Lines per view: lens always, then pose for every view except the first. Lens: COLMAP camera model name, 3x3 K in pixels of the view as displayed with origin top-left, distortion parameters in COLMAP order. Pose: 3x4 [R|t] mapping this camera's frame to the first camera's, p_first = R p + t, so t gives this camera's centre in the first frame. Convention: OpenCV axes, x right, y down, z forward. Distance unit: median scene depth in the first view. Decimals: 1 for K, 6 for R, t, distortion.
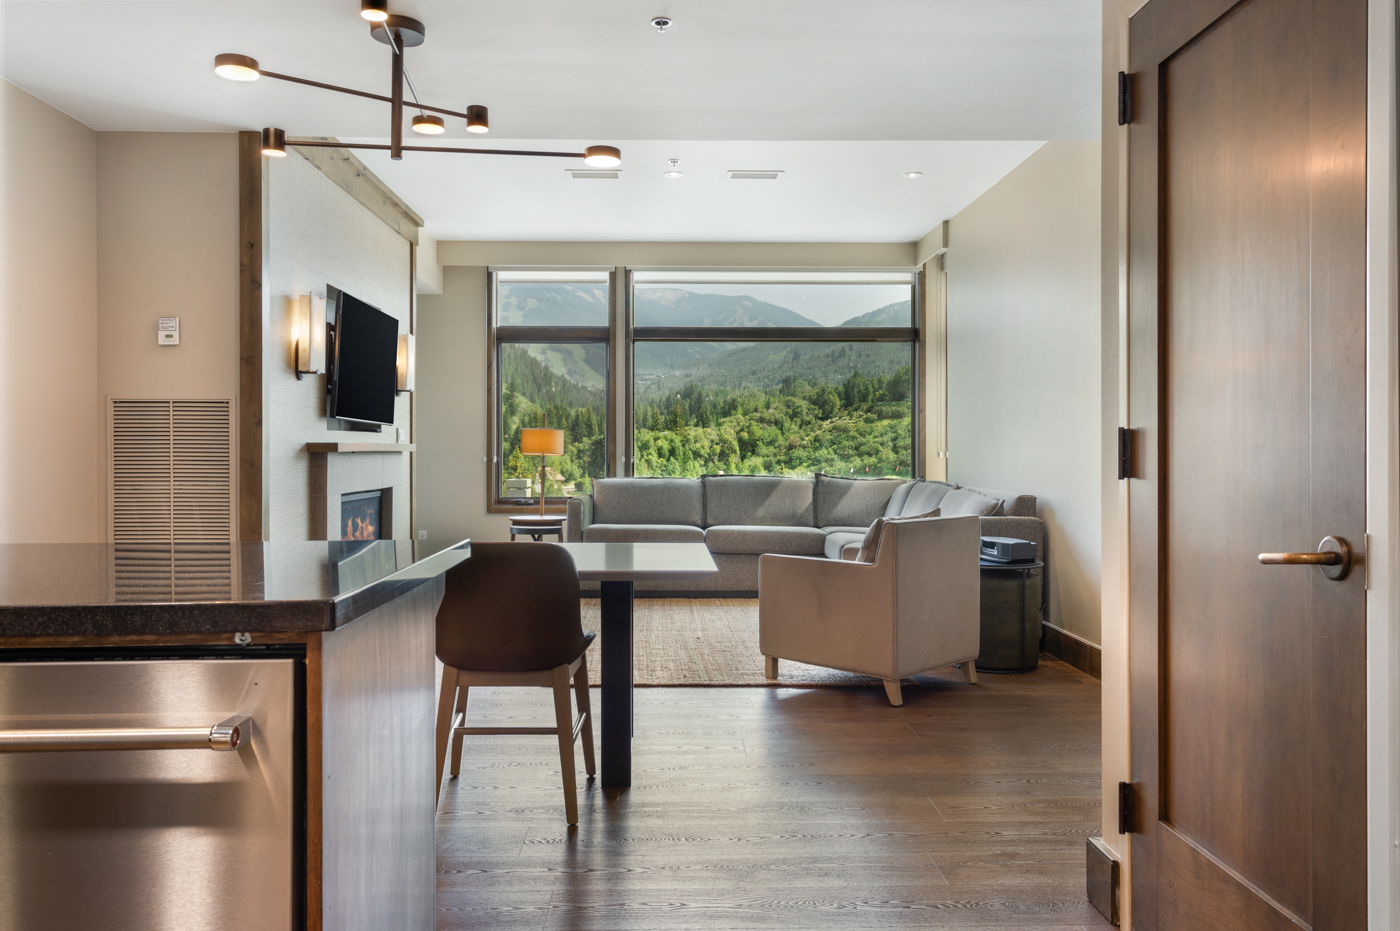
lens RADIAL K [[1048.9, 0, 700.0], [0, 1048.9, 465.5], [0, 0, 1]] dist [0.000346, 0.000689]
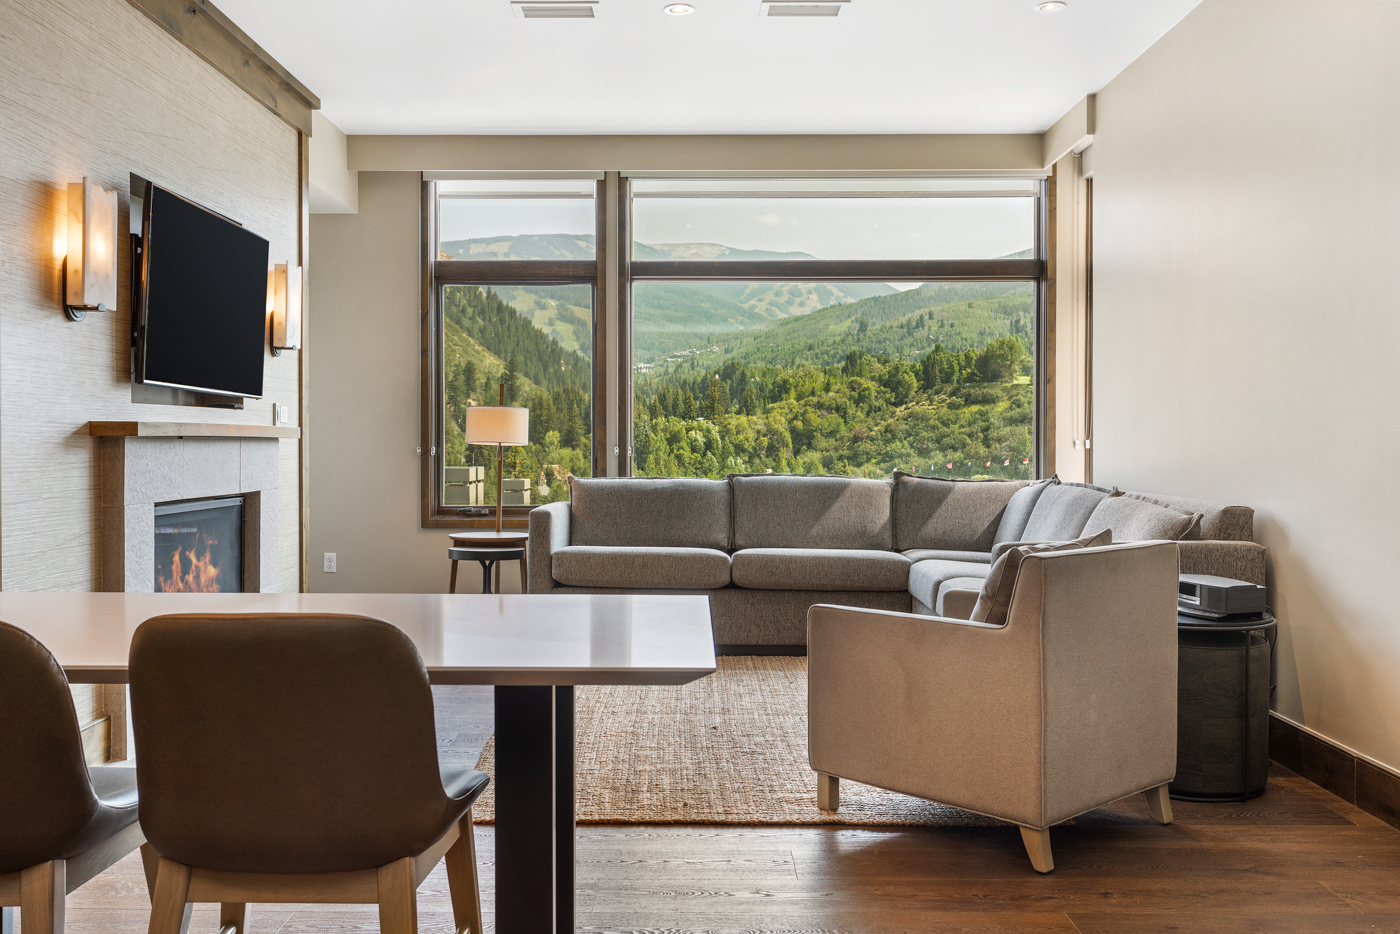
lens RADIAL K [[1289.7, 0, 700.0], [0, 1289.7, 467.0], [0, 0, 1]] dist [0.006167, 0.003063]
pose [[0.999424, 0.000822, -0.033924, 0.011092], [-0.000696, 0.999993, 0.003731, 0.001412], [0.033927, -0.003705, 0.999417, 0.145264]]
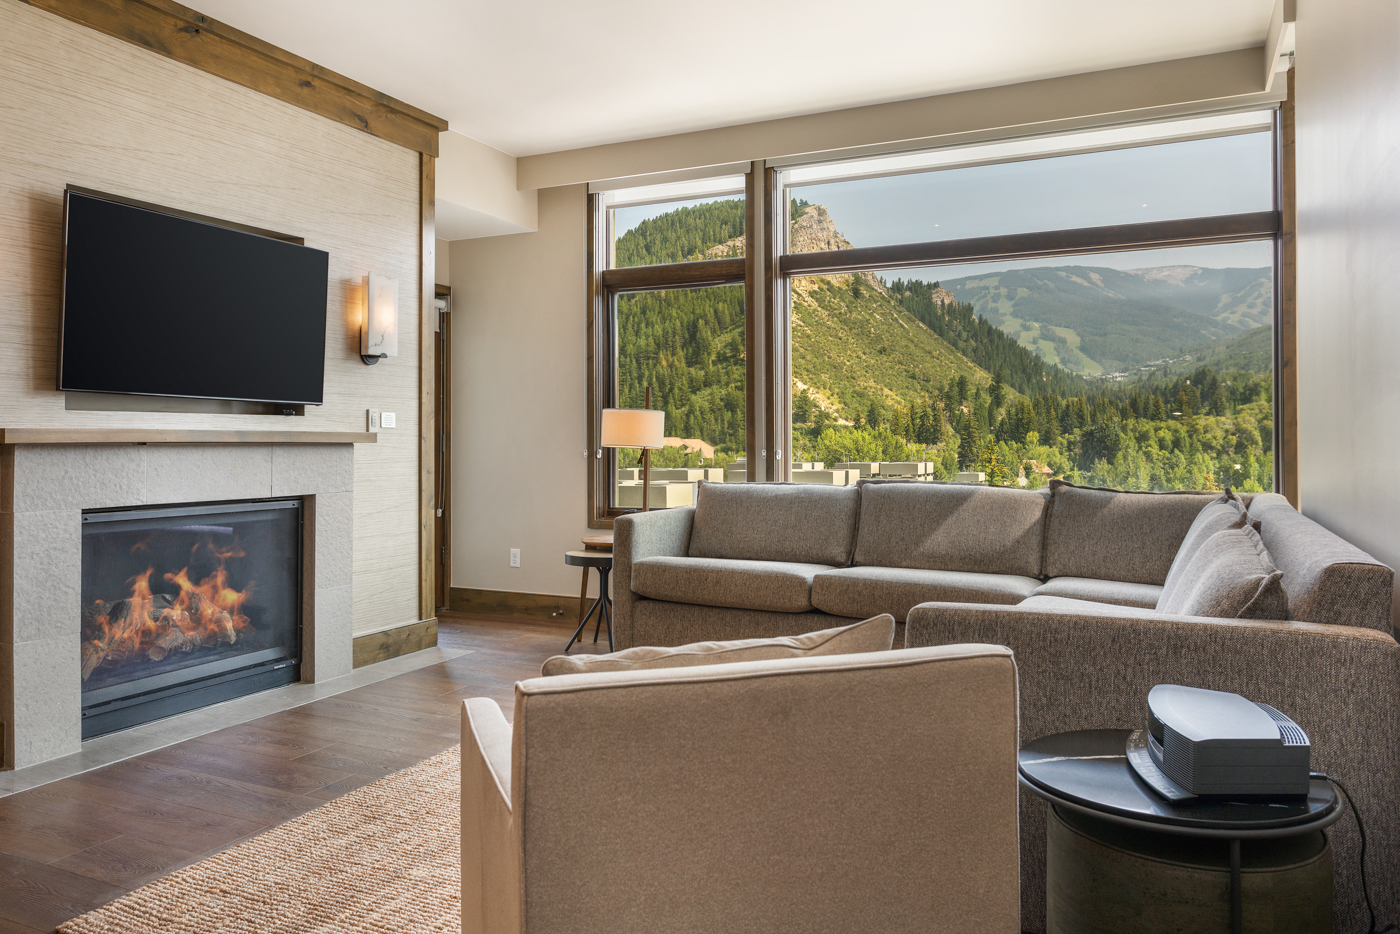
lens RADIAL K [[1023.4, 0, 693.9], [0, 1023.4, 440.4], [0, 0, 1]] dist [0.003104, 0.000719]
pose [[0.888882, -0.004562, -0.458113, 0.180134], [-0.003004, 0.999871, -0.015786, -0.004123], [0.458126, 0.015407, 0.888754, 0.397011]]
